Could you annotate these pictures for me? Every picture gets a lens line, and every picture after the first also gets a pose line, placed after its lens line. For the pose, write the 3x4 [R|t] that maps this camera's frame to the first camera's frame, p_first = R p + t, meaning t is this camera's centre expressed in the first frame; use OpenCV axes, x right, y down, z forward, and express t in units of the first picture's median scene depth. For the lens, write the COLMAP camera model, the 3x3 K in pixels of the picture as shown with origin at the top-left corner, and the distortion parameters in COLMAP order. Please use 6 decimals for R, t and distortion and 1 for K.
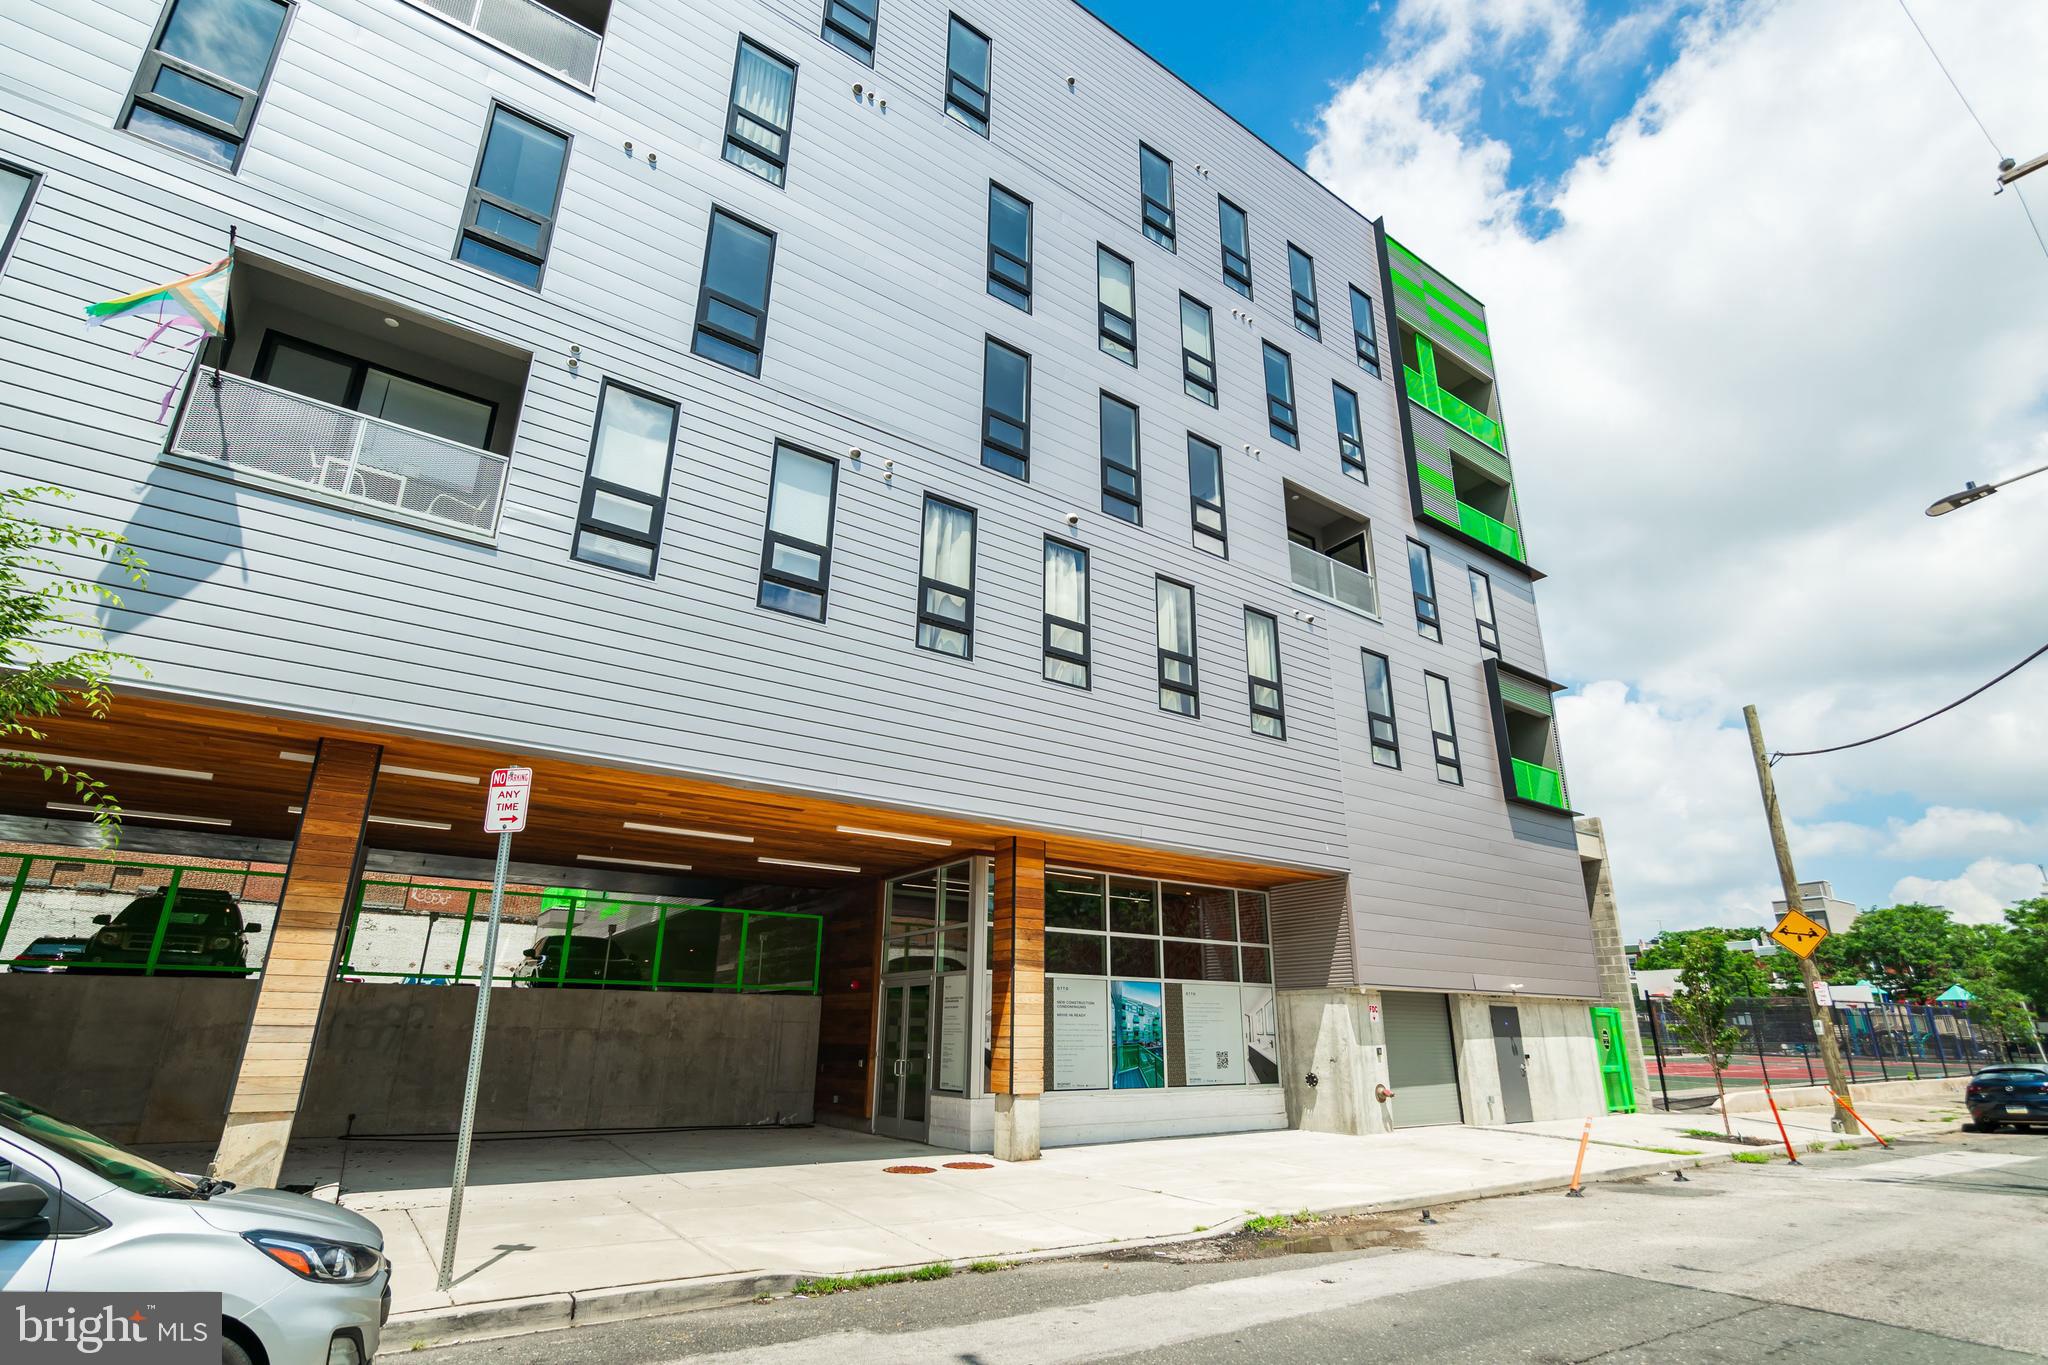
lens RADIAL K [[976.4, 0, 1025.4], [0, 976.4, 698.7], [0, 0, 1]] dist [0.004430, -0.000272]
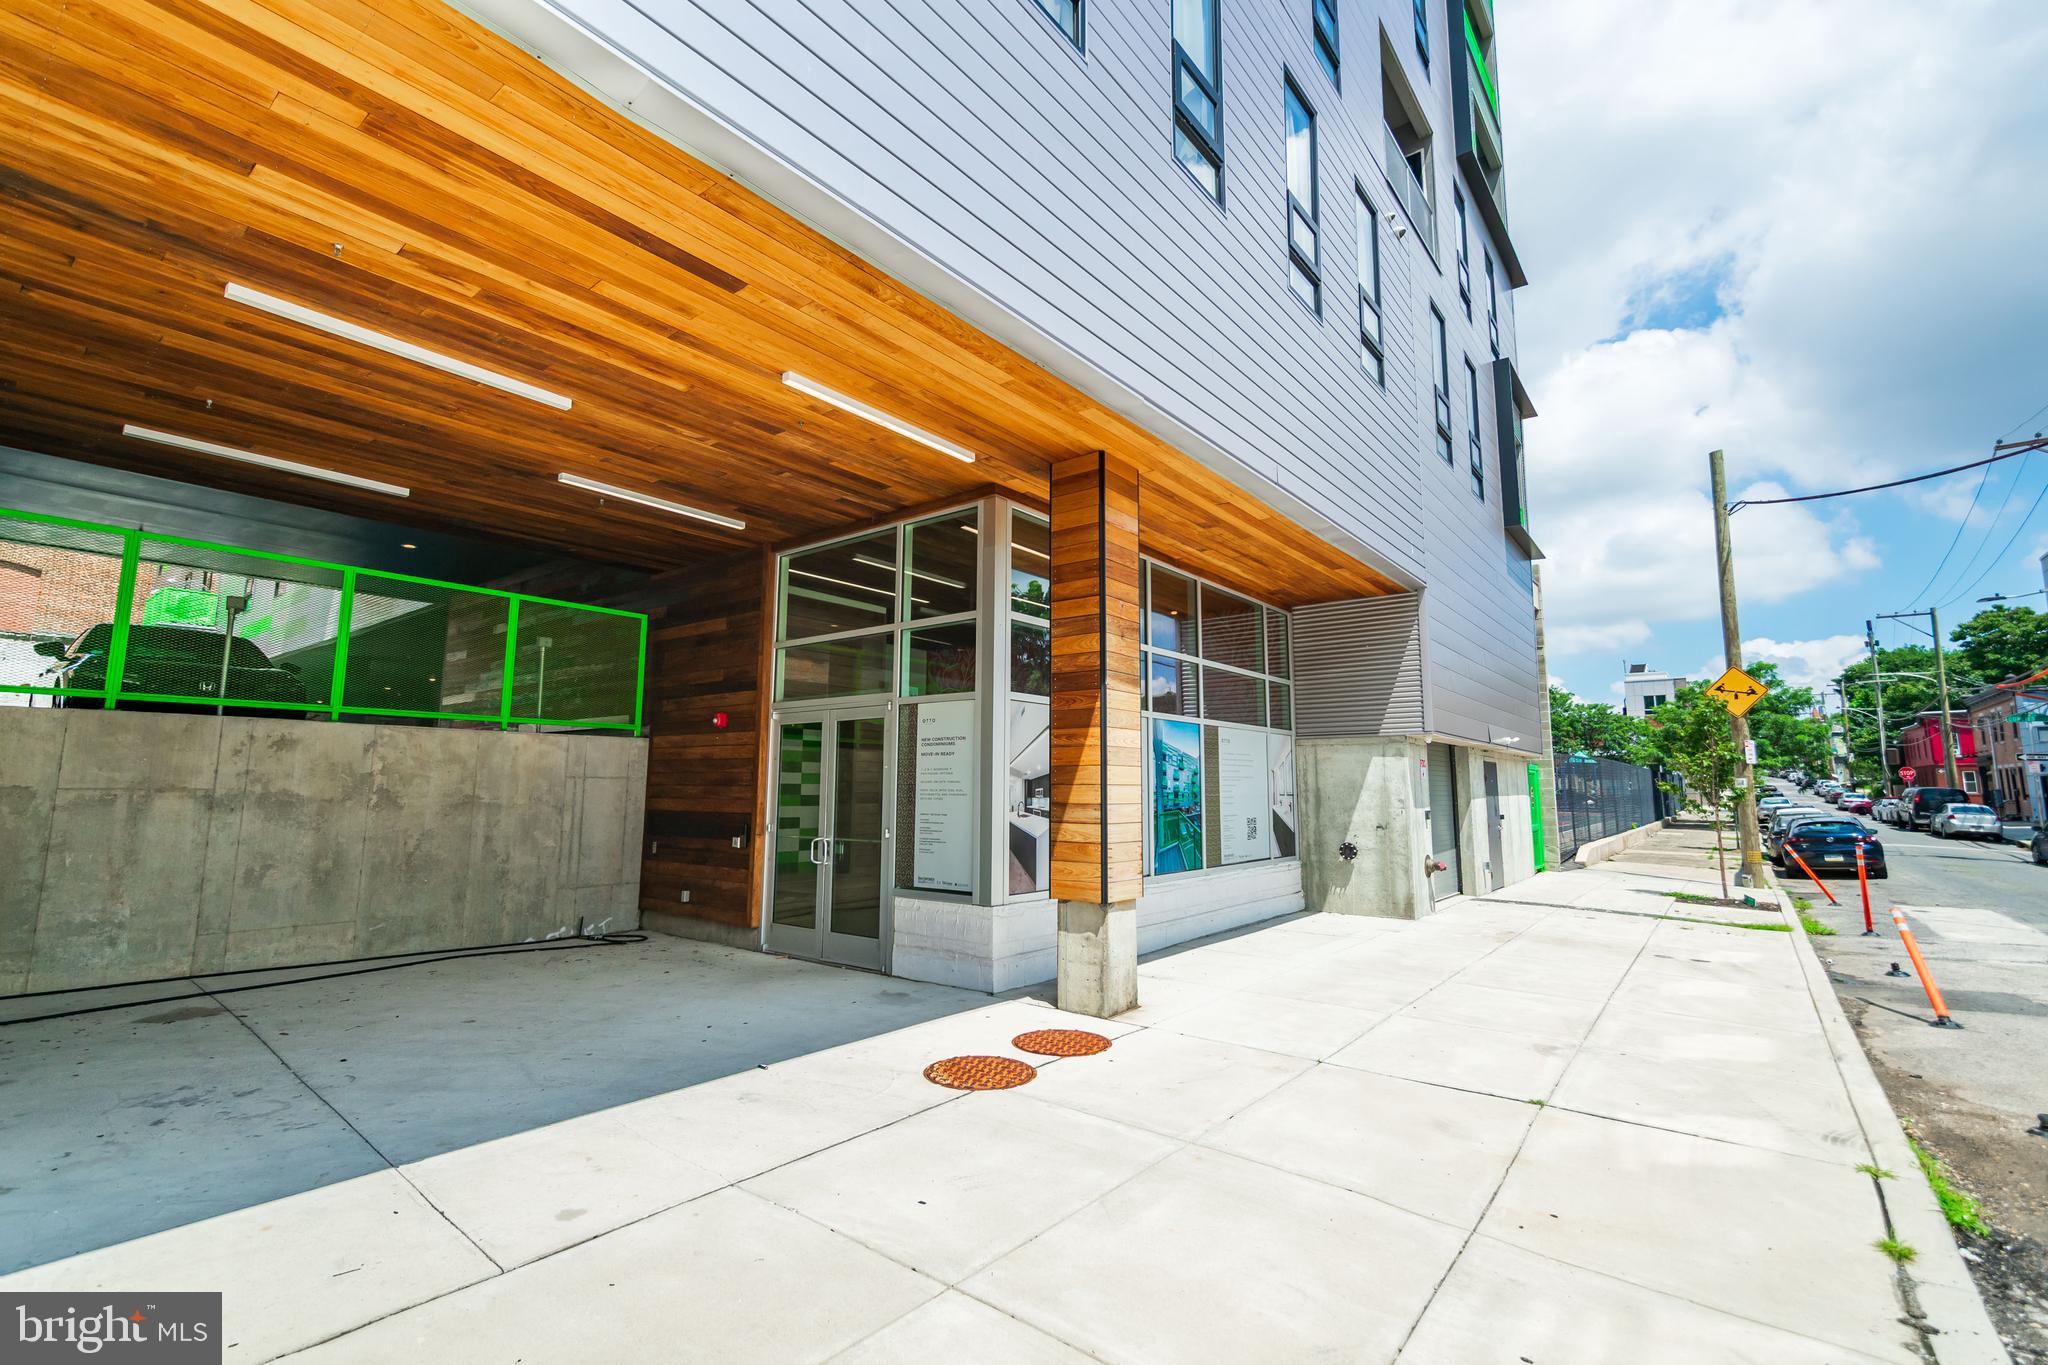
lens RADIAL K [[912.1, 0, 1015.8], [0, 912.1, 669.4], [0, 0, 1]] dist [0.003953, -0.000593]
pose [[0.957493, 0.036382, 0.286152, -0.169110], [-0.092648, 0.978242, 0.185633, 0.144991], [-0.273172, -0.204254, 0.940030, 0.437496]]
